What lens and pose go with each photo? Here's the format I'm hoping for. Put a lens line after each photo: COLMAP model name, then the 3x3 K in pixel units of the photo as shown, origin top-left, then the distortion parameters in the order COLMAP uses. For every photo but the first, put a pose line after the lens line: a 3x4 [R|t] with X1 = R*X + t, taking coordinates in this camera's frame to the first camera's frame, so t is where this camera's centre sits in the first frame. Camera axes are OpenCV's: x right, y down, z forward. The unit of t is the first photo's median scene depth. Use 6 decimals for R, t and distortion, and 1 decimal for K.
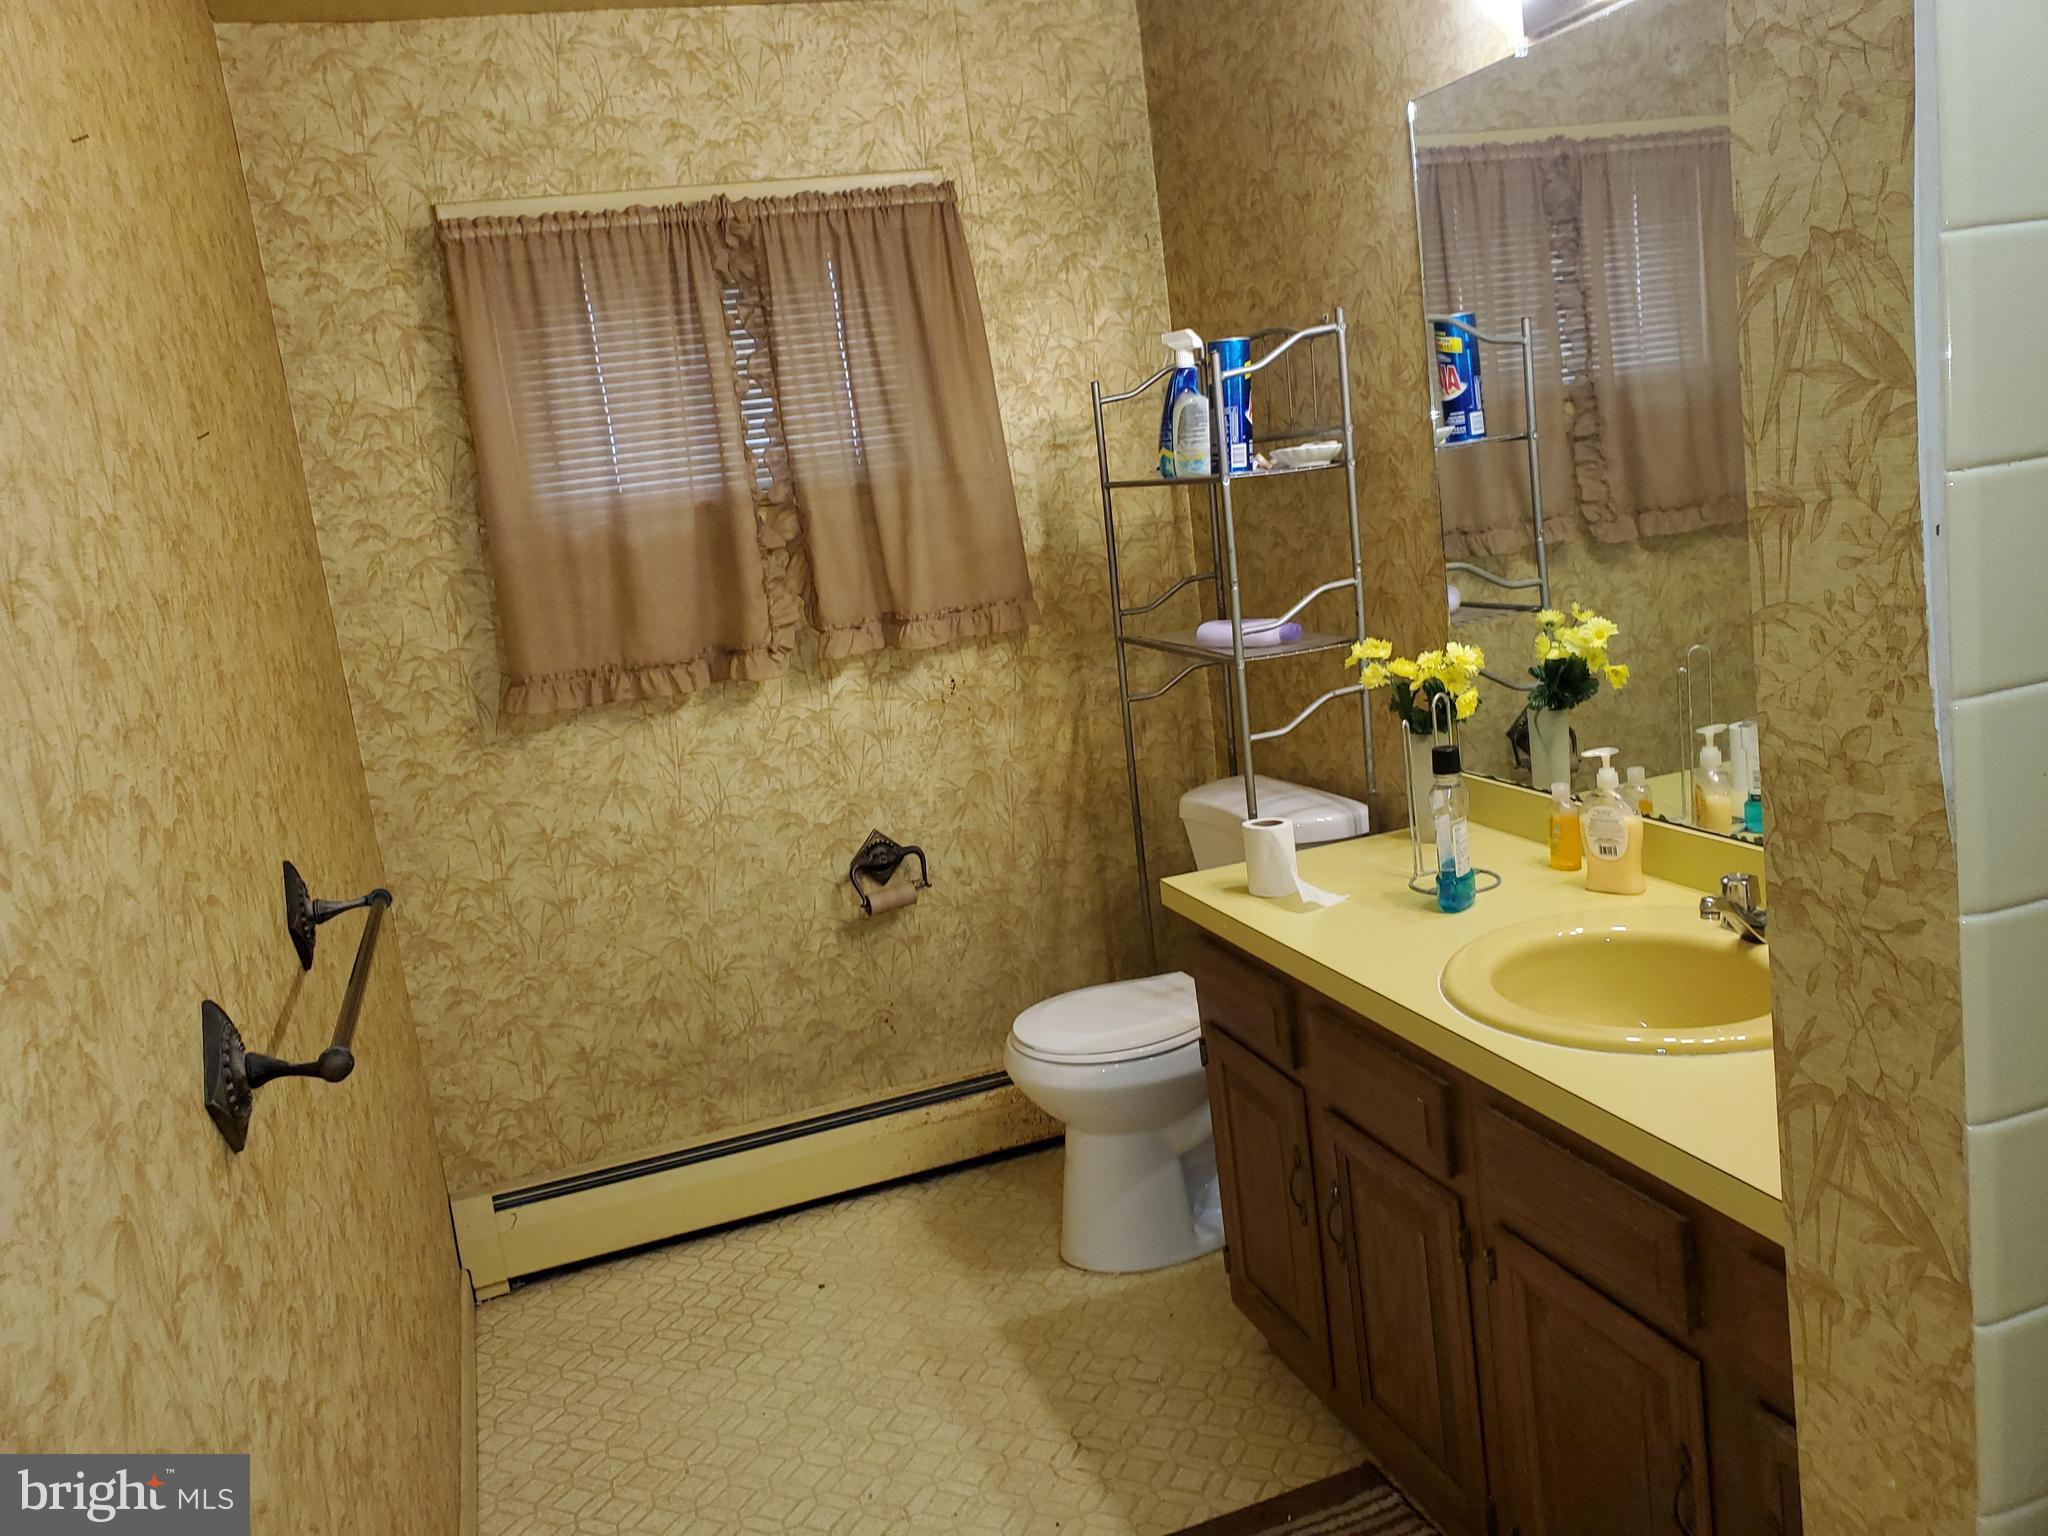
lens RADIAL K [[1615.1, 0, 1014.9], [0, 1615.1, 751.5], [0, 0, 1]] dist [-0.001514, -0.014285]
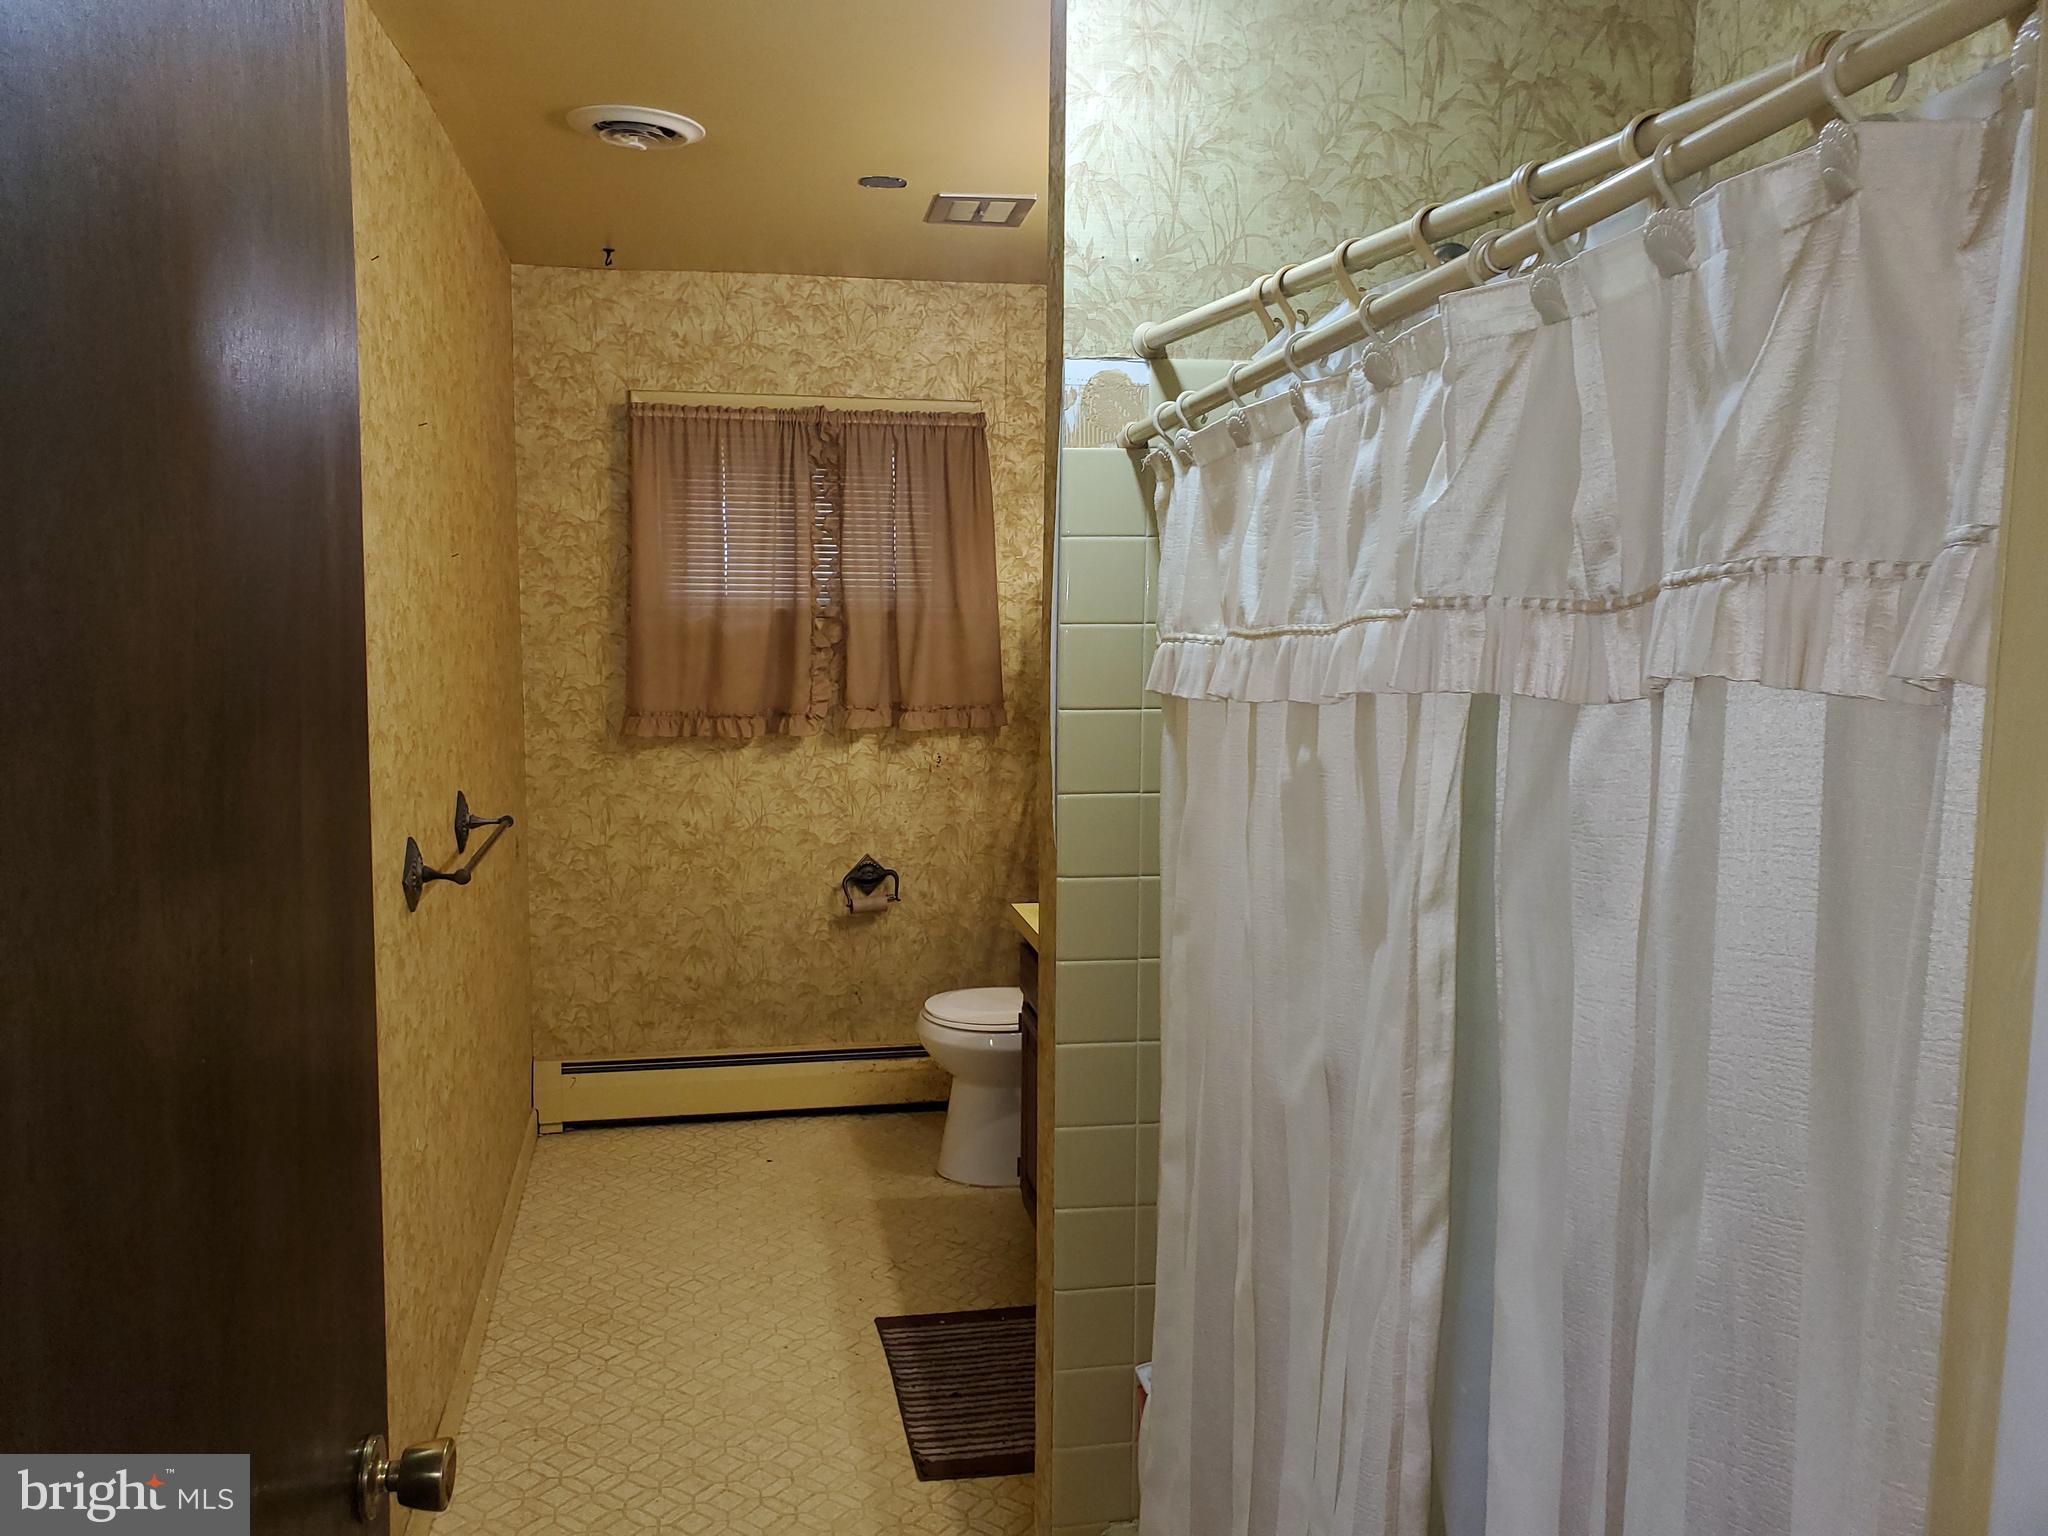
lens RADIAL K [[1594.7, 0, 990.9], [0, 1594.7, 767.6], [0, 0, 1]] dist [0.035220, -0.014601]
pose [[0.981108, 0.148032, -0.124552, 0.192515], [-0.153650, 0.987443, -0.036720, 0.009227], [0.117552, 0.055164, 0.991533, -0.388878]]
